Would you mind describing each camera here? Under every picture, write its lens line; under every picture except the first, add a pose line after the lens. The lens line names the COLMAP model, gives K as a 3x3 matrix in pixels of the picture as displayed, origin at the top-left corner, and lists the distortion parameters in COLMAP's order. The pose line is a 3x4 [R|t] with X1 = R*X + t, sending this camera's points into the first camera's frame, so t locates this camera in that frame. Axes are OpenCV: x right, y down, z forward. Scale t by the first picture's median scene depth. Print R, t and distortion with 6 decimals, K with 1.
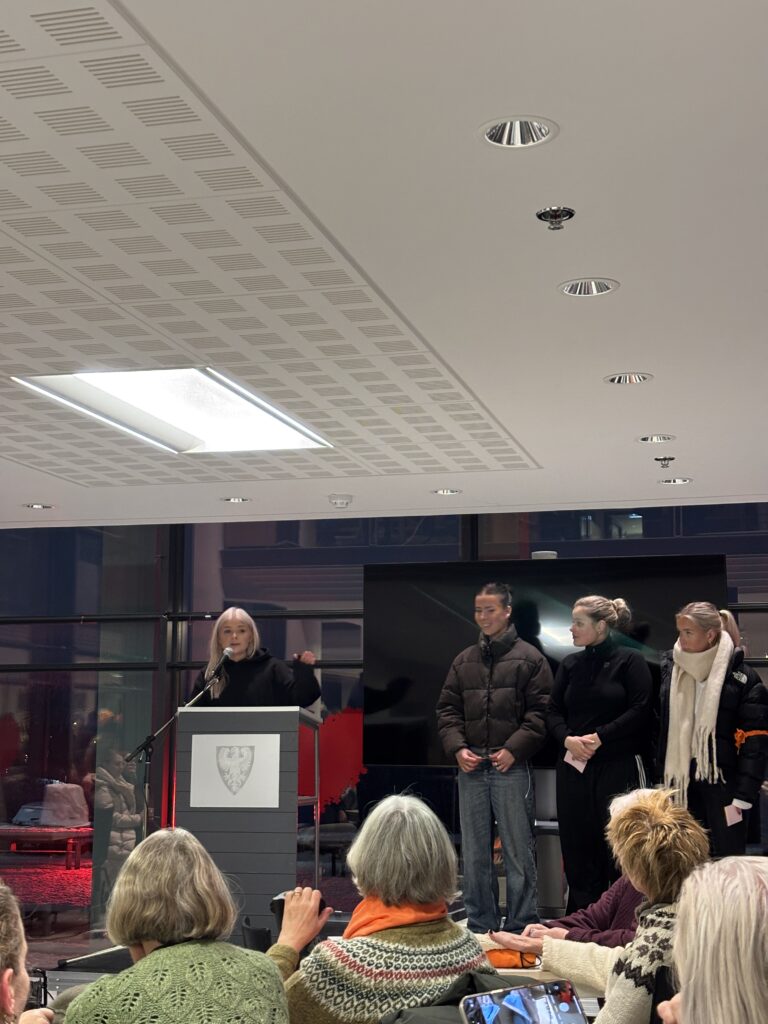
lens RADIAL K [[1558.4, 0, 384.0], [0, 1558.4, 512.0], [0, 0, 1]] dist [0.144798, -0.019192]
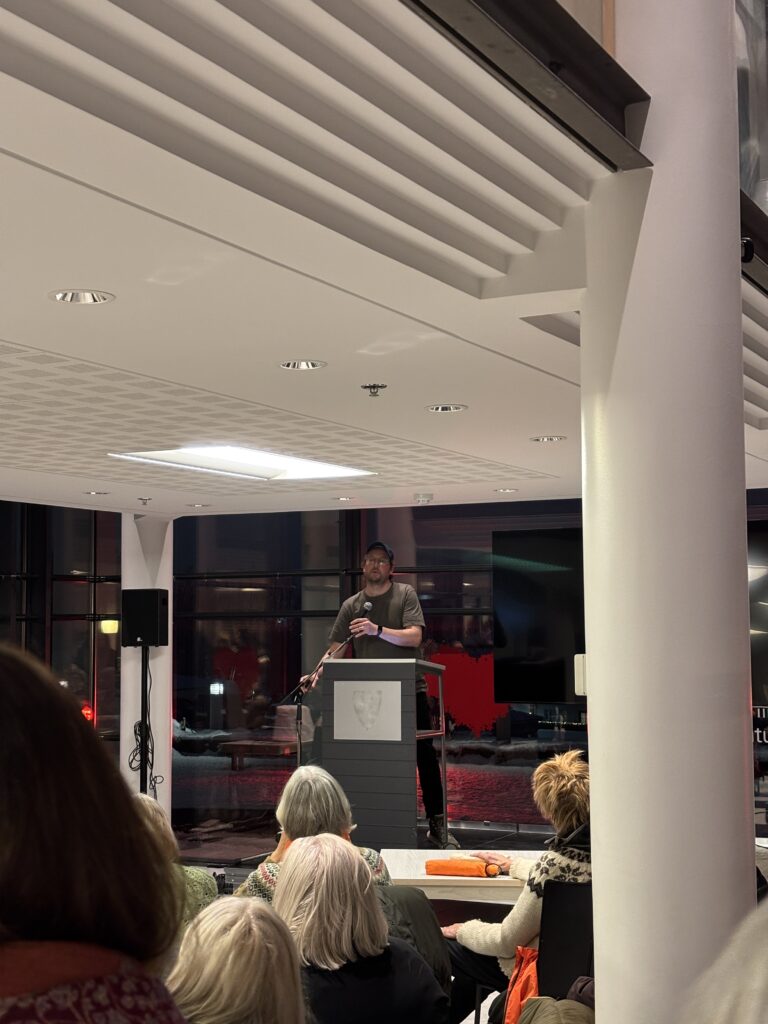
lens RADIAL K [[1528.3, 0, 384.0], [0, 1528.3, 512.0], [0, 0, 1]] dist [-0.006864, -0.006698]
pose [[0.979037, -0.035882, -0.200495, 0.168154], [0.049119, 0.996901, 0.061441, -0.066235], [0.197669, -0.070002, 0.977766, -0.171566]]
